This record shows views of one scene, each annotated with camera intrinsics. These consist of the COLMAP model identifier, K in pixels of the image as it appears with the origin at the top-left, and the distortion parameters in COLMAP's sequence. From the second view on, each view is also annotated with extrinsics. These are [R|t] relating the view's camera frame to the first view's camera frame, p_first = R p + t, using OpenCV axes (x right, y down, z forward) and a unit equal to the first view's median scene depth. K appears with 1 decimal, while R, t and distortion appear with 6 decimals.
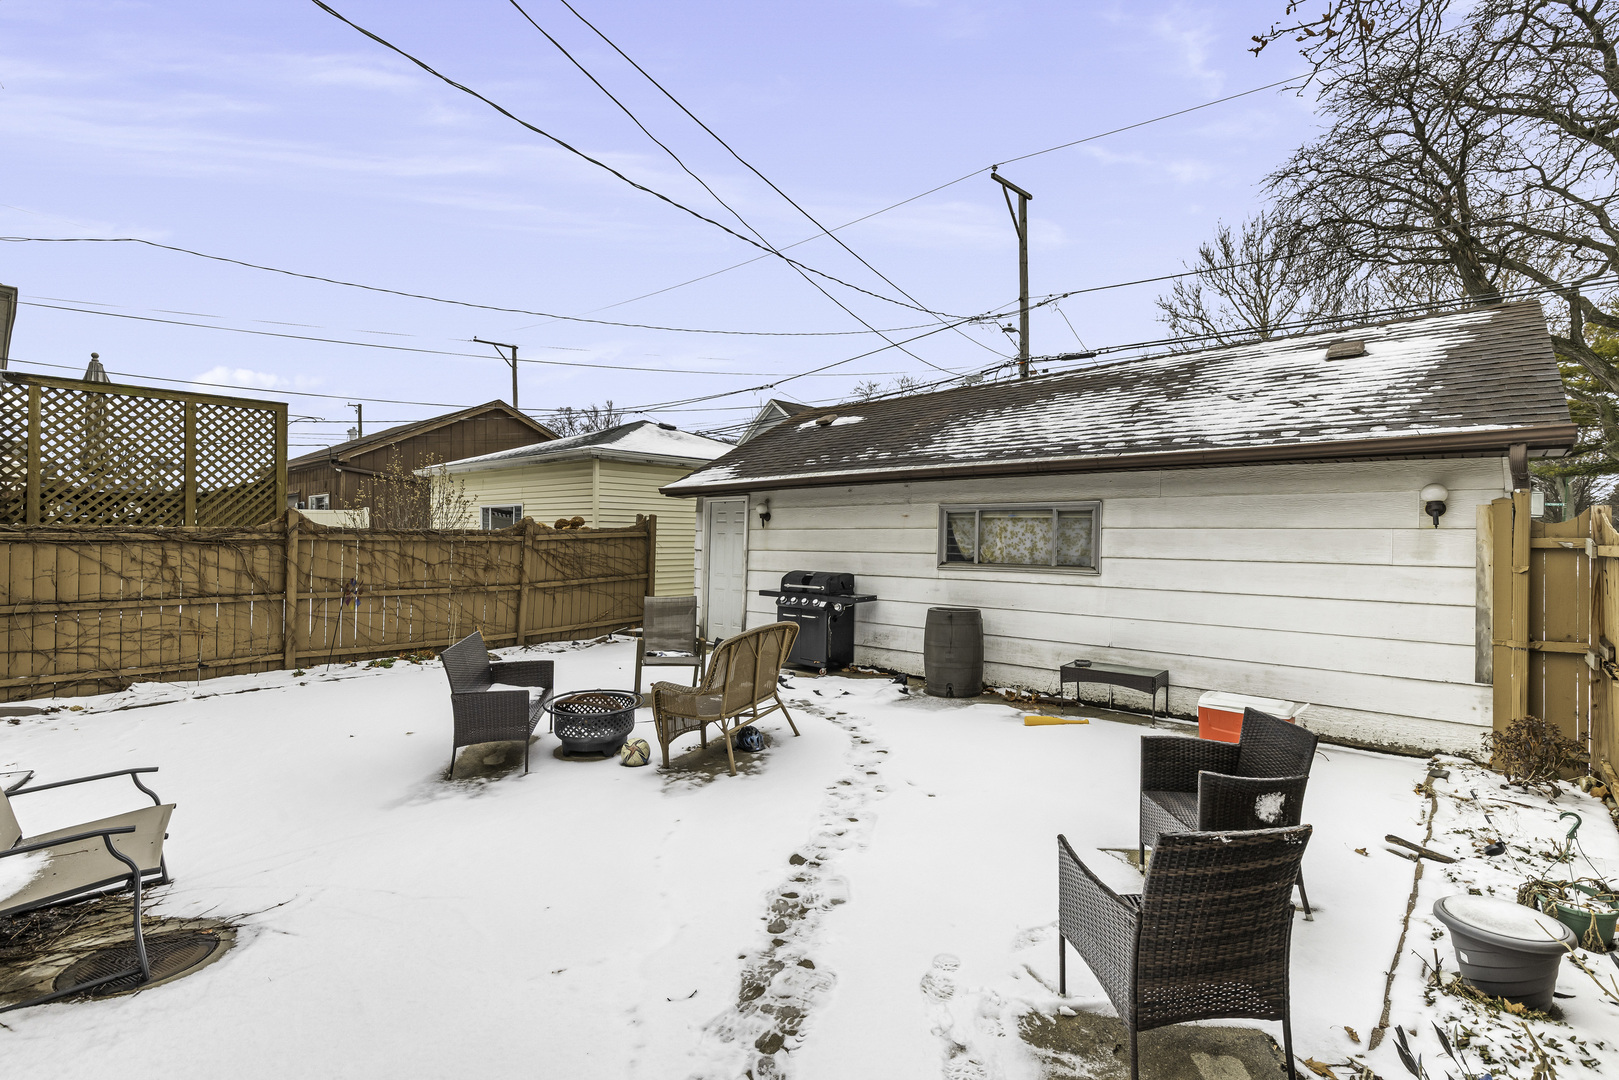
lens RADIAL K [[764.6, 0, 810.3], [0, 764.6, 533.9], [0, 0, 1]] dist [0.002663, -0.000222]
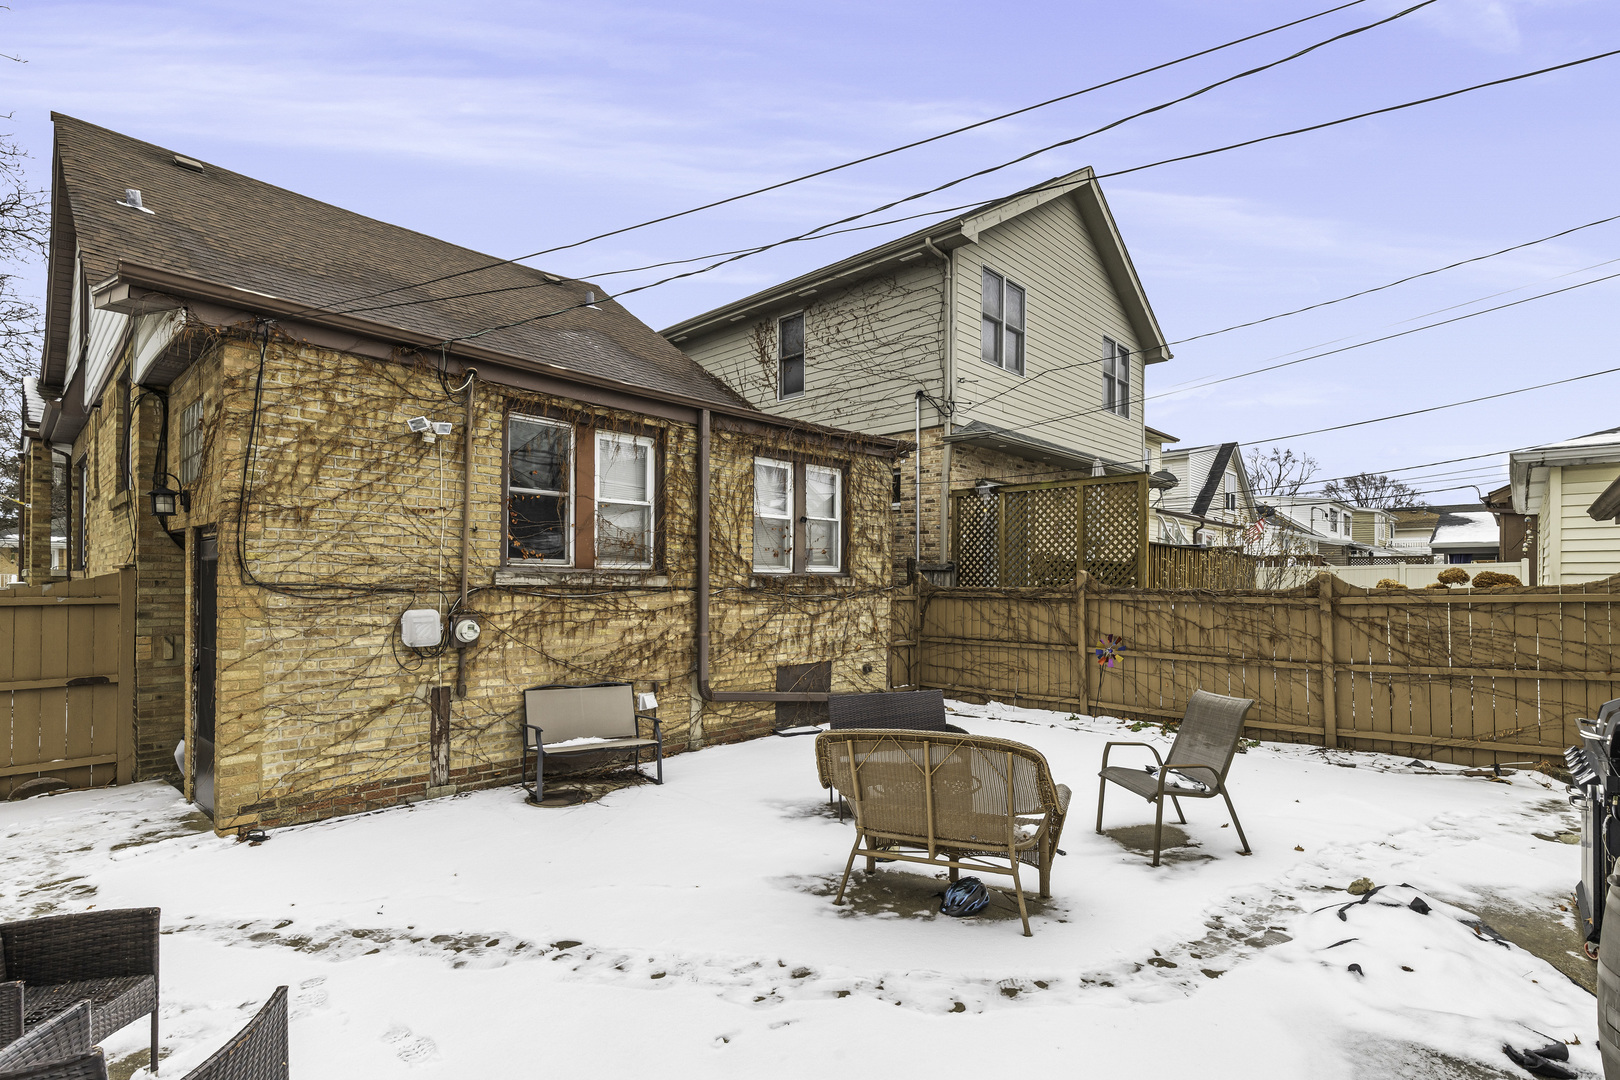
lens RADIAL K [[765.1, 0, 827.9], [0, 765.1, 580.1], [0, 0, 1]] dist [0.002663, -0.000222]
pose [[-0.014653, -0.010244, -0.999840, 0.470402], [-0.001278, 0.999947, -0.010226, -0.008011], [0.999892, 0.001128, -0.014665, 0.675309]]
